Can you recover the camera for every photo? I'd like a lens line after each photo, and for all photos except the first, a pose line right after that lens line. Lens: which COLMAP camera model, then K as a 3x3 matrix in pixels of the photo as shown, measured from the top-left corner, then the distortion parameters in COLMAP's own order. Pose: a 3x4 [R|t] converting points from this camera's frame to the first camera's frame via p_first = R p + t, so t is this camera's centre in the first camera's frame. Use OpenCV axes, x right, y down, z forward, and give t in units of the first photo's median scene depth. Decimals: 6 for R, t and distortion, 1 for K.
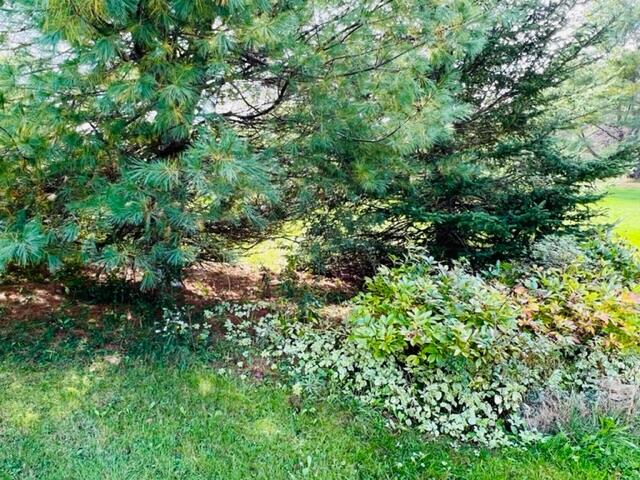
lens RADIAL K [[487.4, 0, 320.0], [0, 487.4, 240.0], [0, 0, 1]] dist [-0.005932, -0.000166]
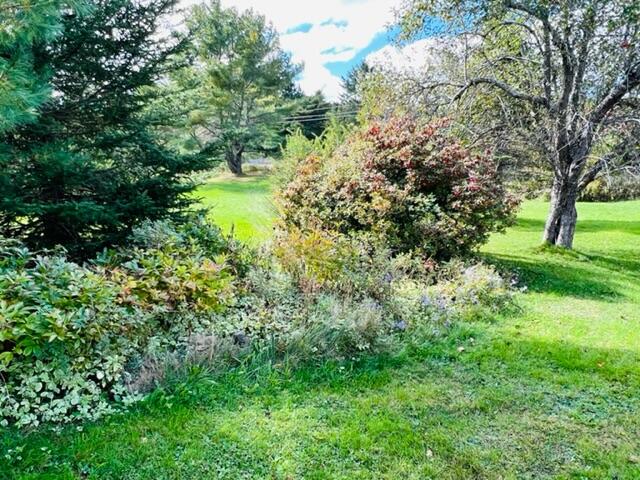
lens RADIAL K [[487.4, 0, 320.0], [0, 487.4, 240.0], [0, 0, 1]] dist [-0.005932, -0.000166]
pose [[0.752272, -0.072585, 0.654842, 0.050603], [0.066140, 0.997212, 0.034555, 0.029321], [-0.655524, 0.017317, 0.754976, -0.111365]]
